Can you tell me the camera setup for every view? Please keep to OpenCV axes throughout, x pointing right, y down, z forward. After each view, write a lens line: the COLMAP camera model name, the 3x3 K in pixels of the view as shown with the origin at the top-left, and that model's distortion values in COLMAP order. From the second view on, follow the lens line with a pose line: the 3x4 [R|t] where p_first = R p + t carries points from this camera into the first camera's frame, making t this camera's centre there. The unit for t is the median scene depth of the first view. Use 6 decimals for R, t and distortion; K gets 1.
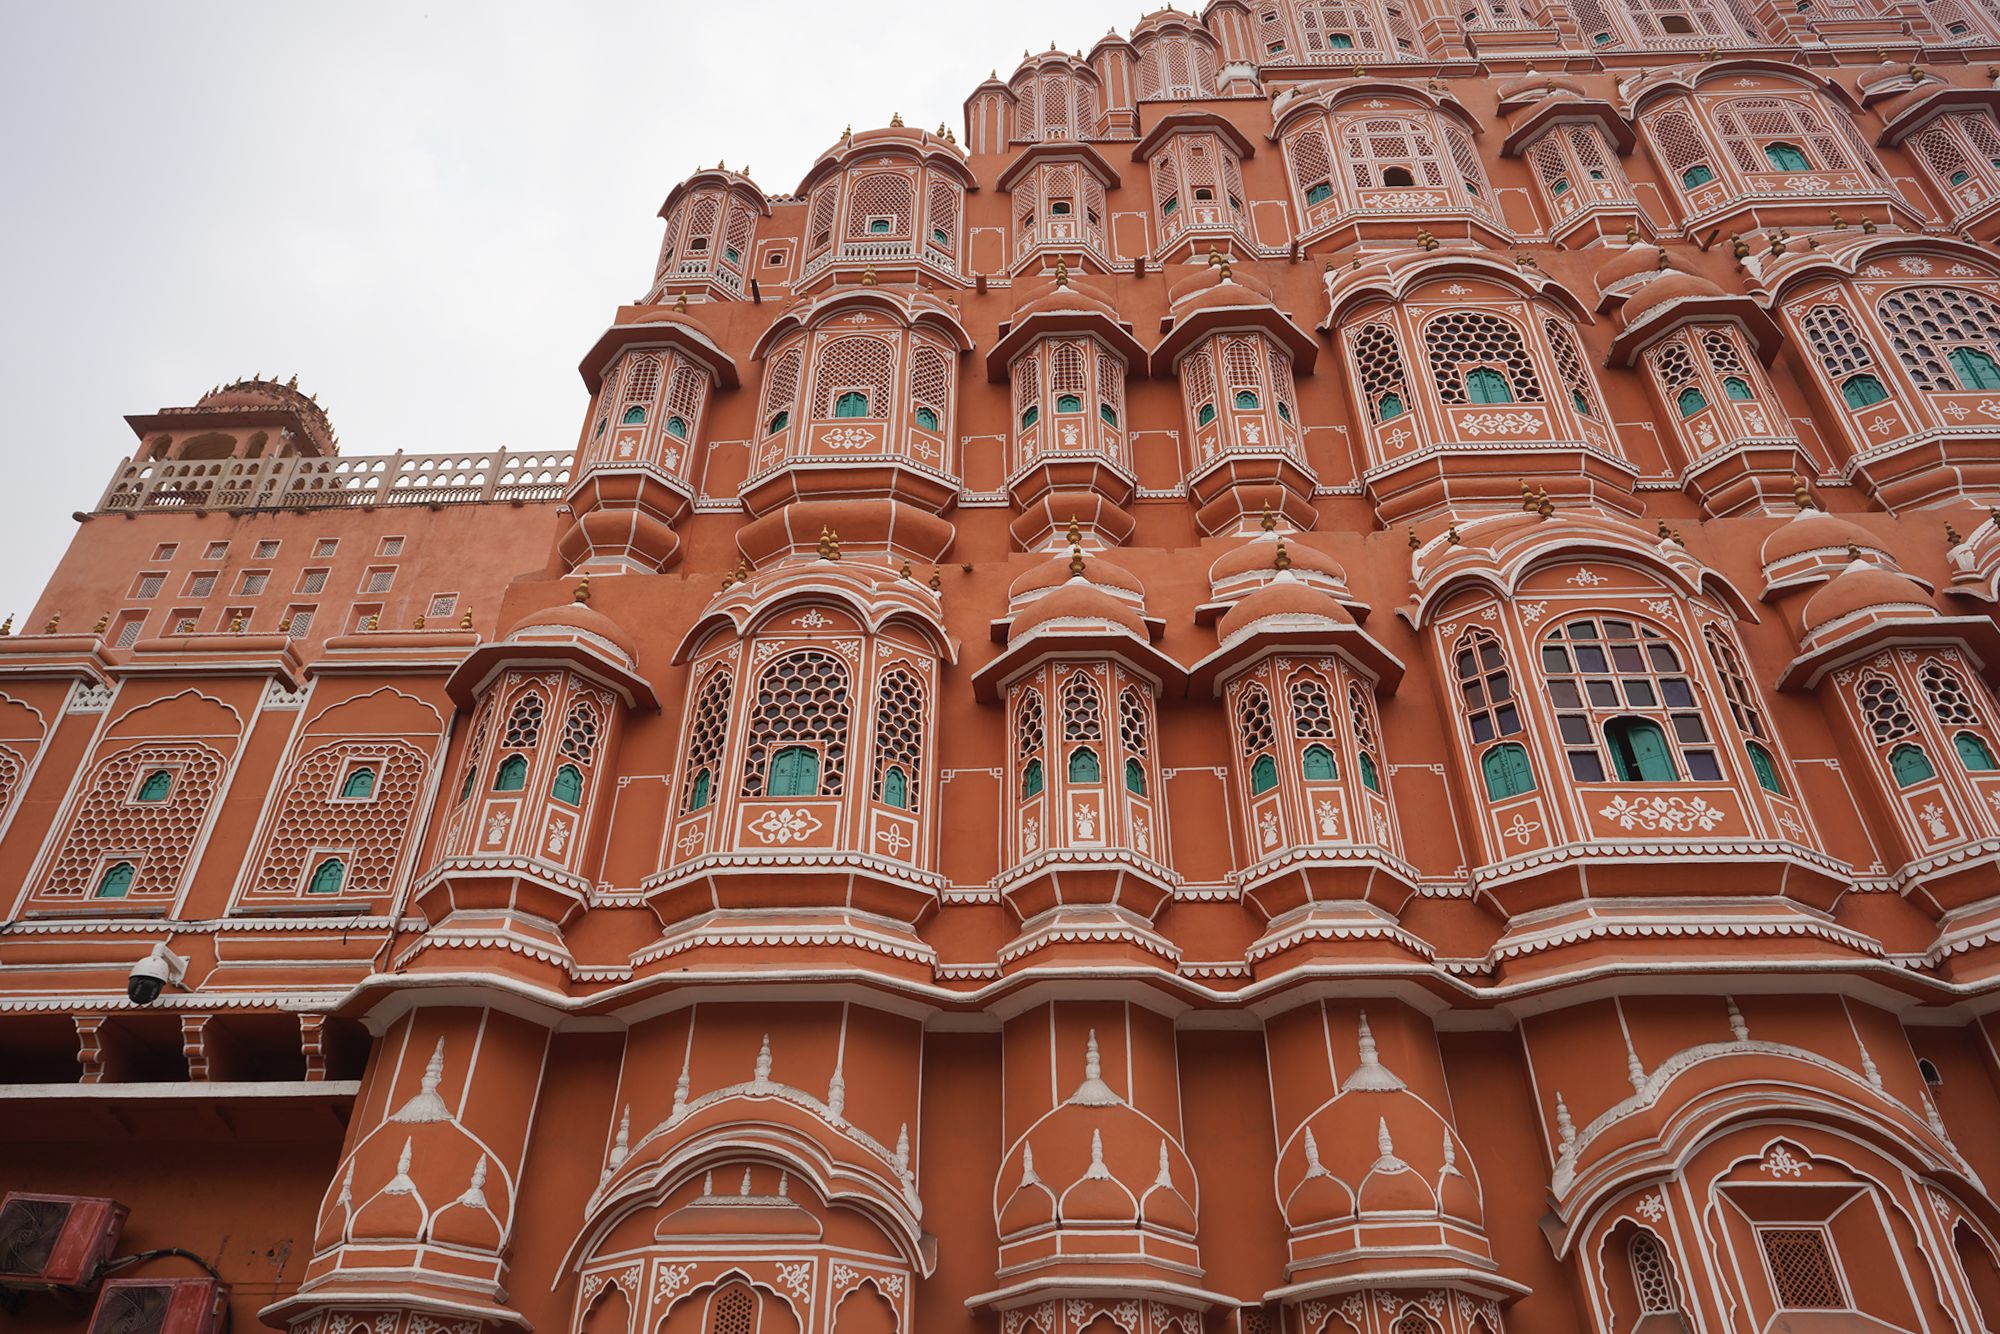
lens RADIAL K [[1401.8, 0, 982.4], [0, 1401.8, 644.9], [0, 0, 1]] dist [-0.028012, 0.028839]
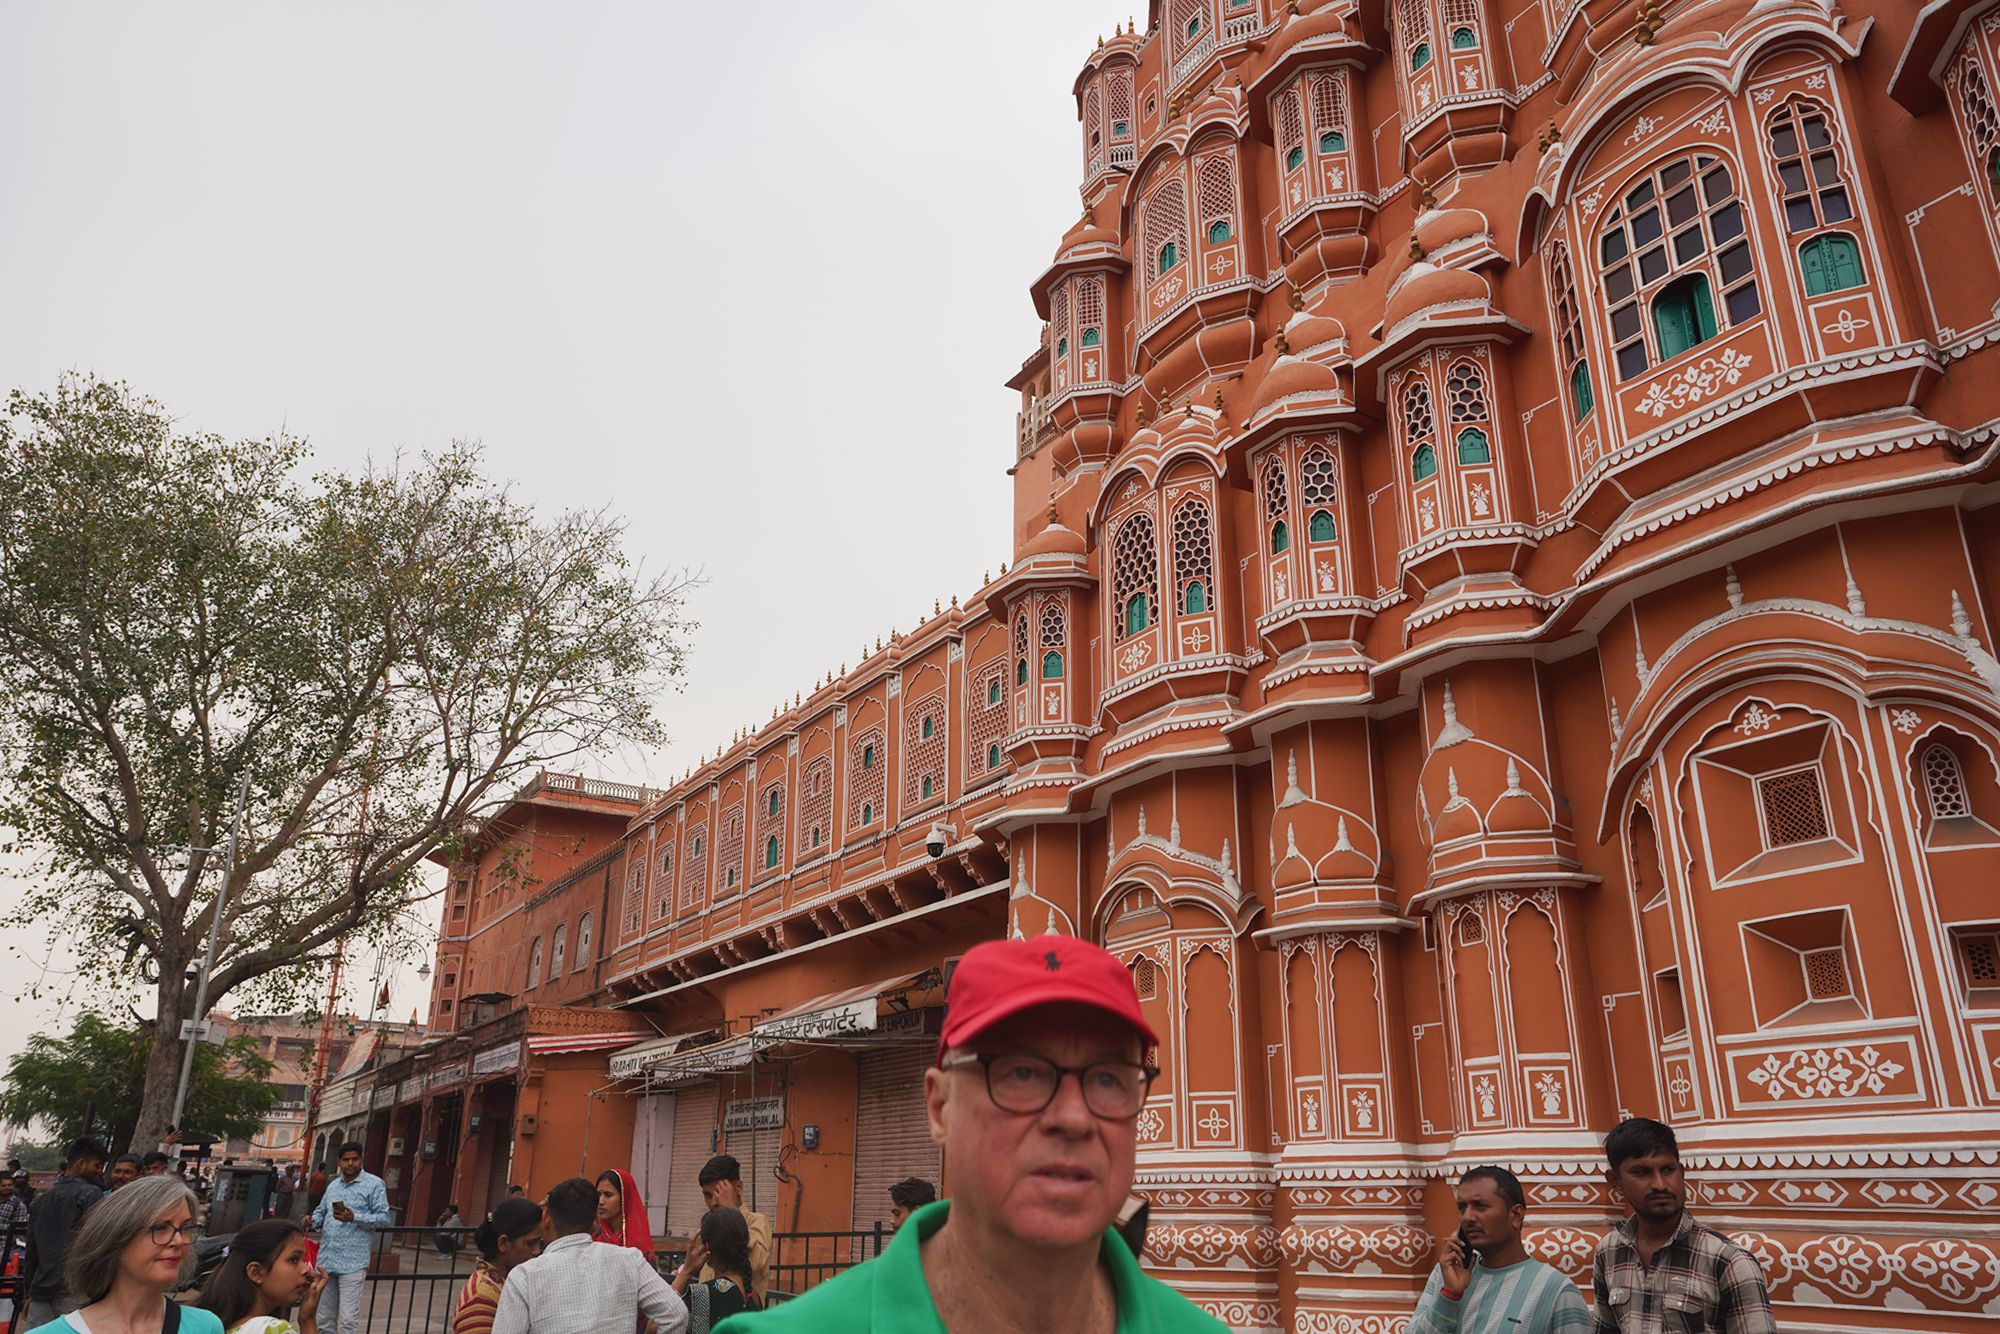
lens RADIAL K [[1413.8, 0, 1030.6], [0, 1413.8, 673.7], [0, 0, 1]] dist [-0.031017, 0.032185]
pose [[0.589744, -0.291675, -0.753078, 0.869364], [0.507394, 0.859295, 0.064532, -0.003389], [0.628294, -0.420165, 0.654758, -0.019424]]
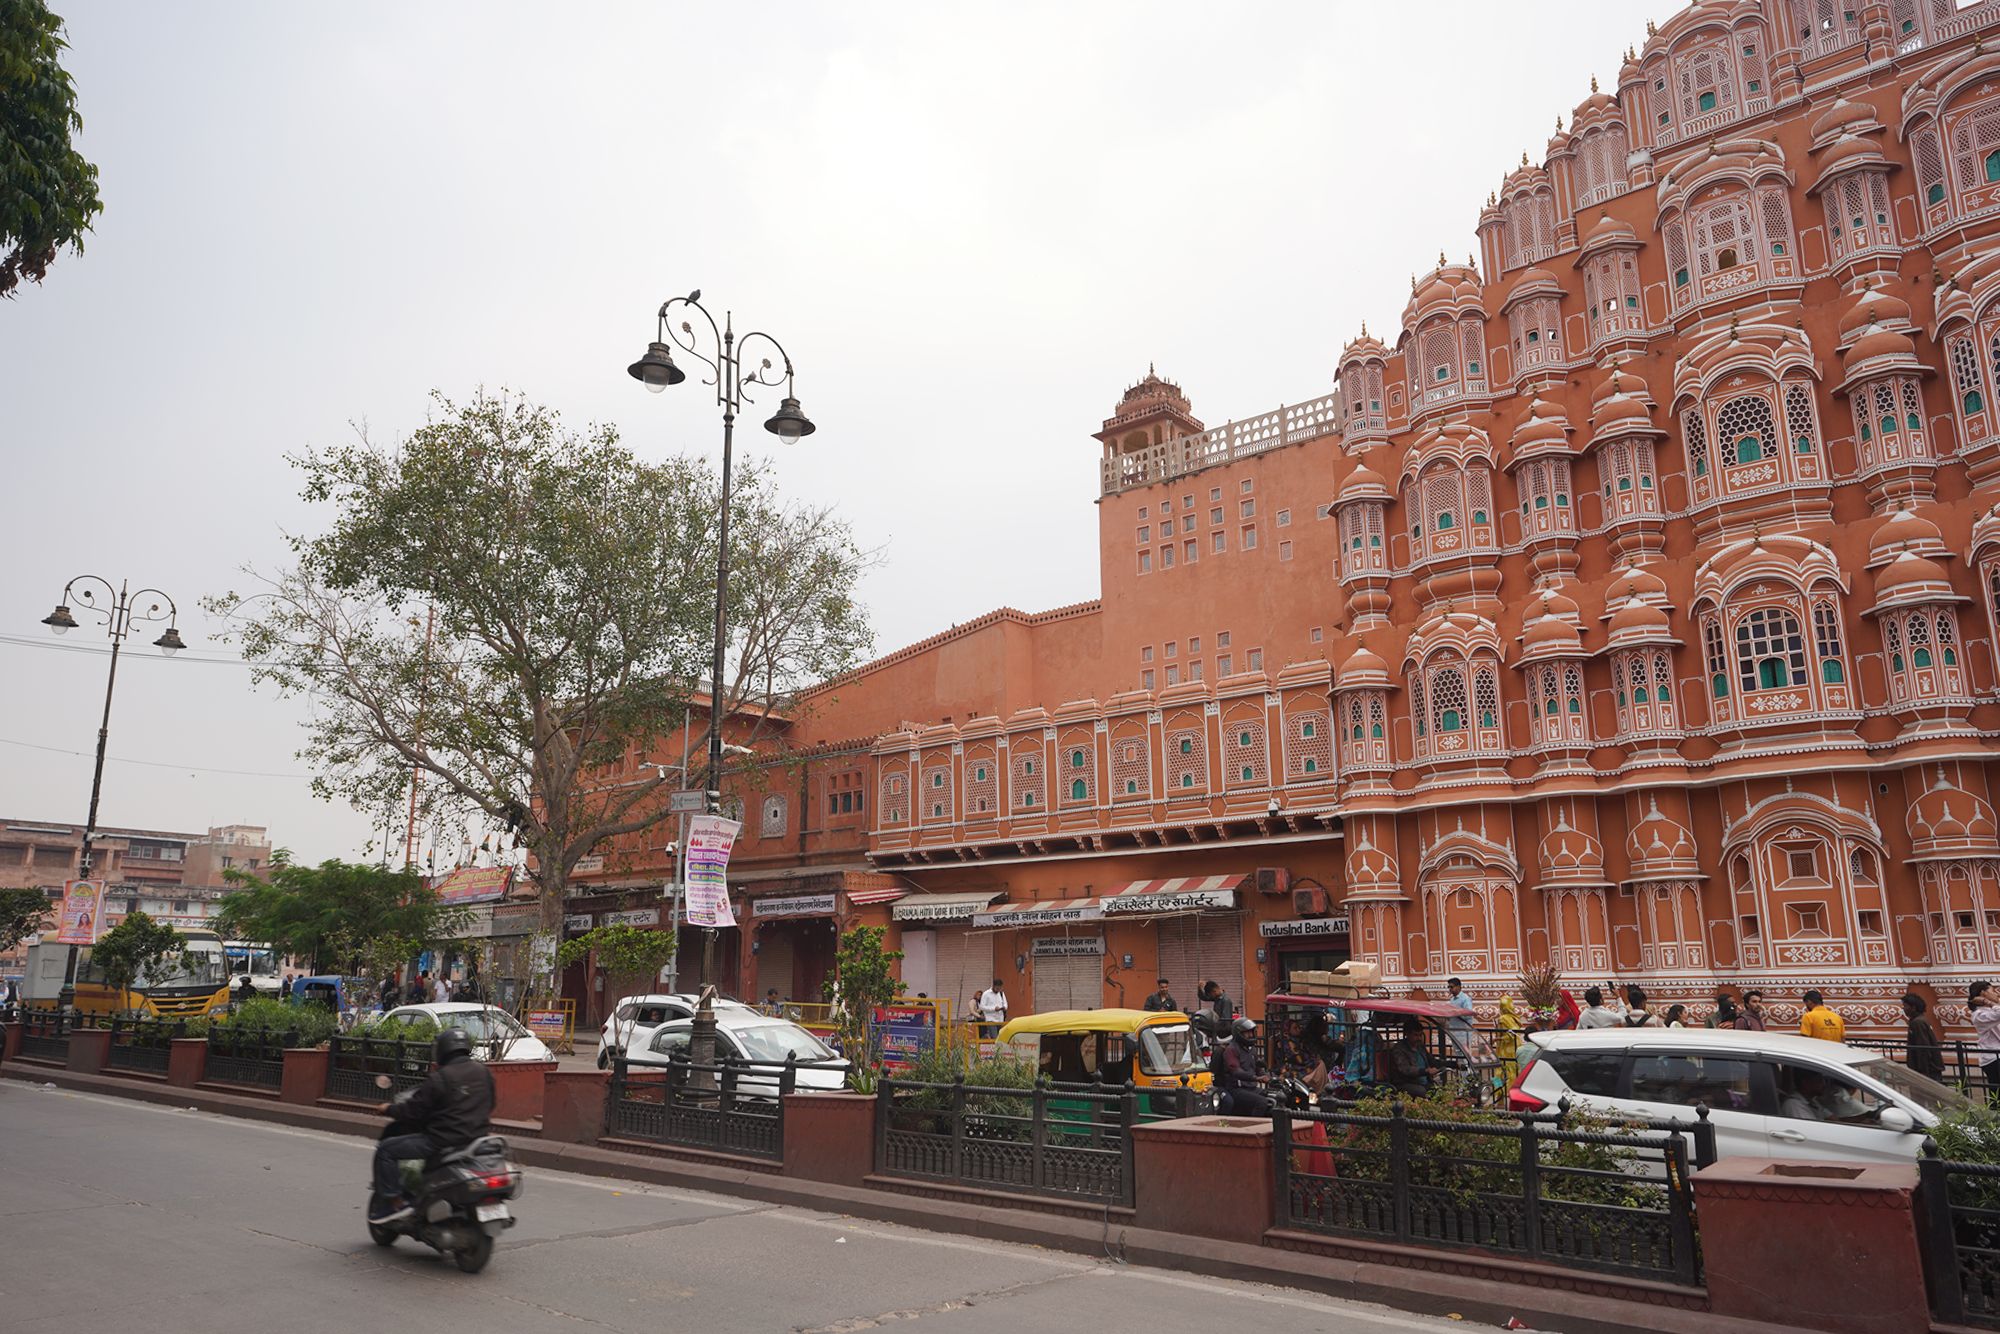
lens RADIAL K [[1362.7, 0, 1009.3], [0, 1362.7, 665.4], [0, 0, 1]] dist [-0.030095, 0.028664]
pose [[0.805602, -0.151977, -0.572633, 0.772324], [0.380051, 0.874032, 0.302702, -1.232449], [0.454496, -0.461488, 0.761881, -1.534896]]
